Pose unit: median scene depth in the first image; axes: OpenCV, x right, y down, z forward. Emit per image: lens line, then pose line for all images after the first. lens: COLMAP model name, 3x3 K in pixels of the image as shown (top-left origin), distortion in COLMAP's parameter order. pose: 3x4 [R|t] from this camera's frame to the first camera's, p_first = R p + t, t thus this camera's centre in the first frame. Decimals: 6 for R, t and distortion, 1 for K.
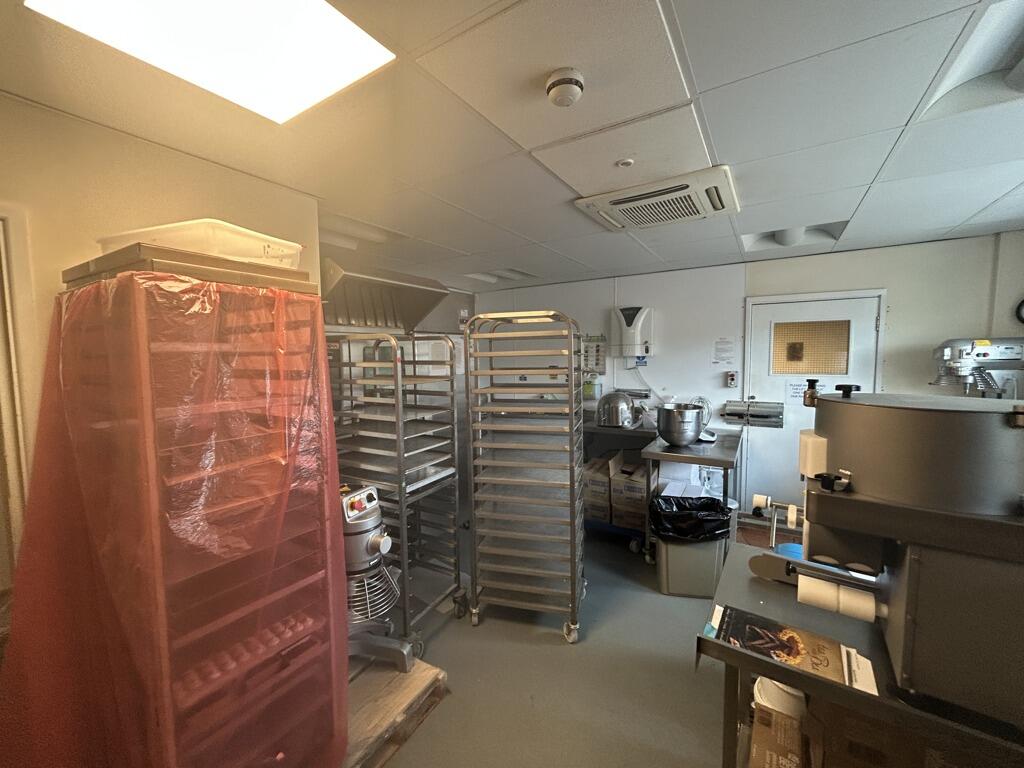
lens RADIAL K [[409.1, 0, 508.5], [0, 409.1, 381.1], [0, 0, 1]] dist [0.000892, 0.000043]
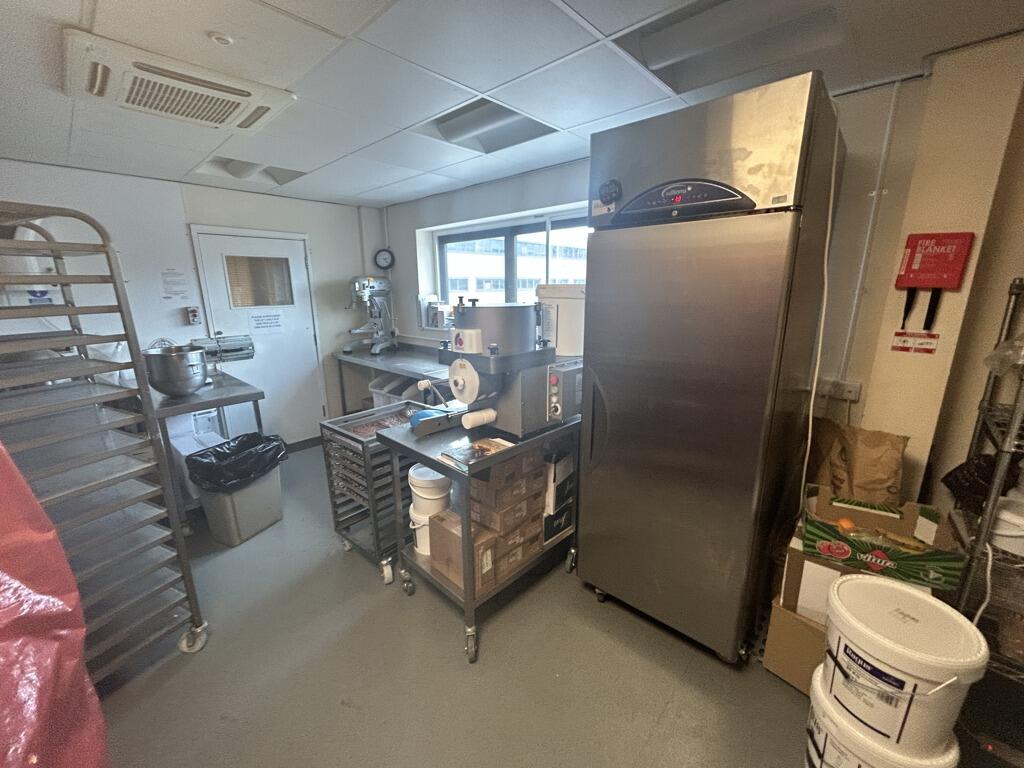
lens RADIAL K [[409.1, 0, 508.0], [0, 409.1, 382.7], [0, 0, 1]] dist [0.000892, 0.000043]
pose [[0.183241, -0.220604, 0.957996, -0.306353], [0.073328, 0.974849, 0.210459, 0.000800], [-0.980329, 0.031683, 0.194809, 0.175940]]
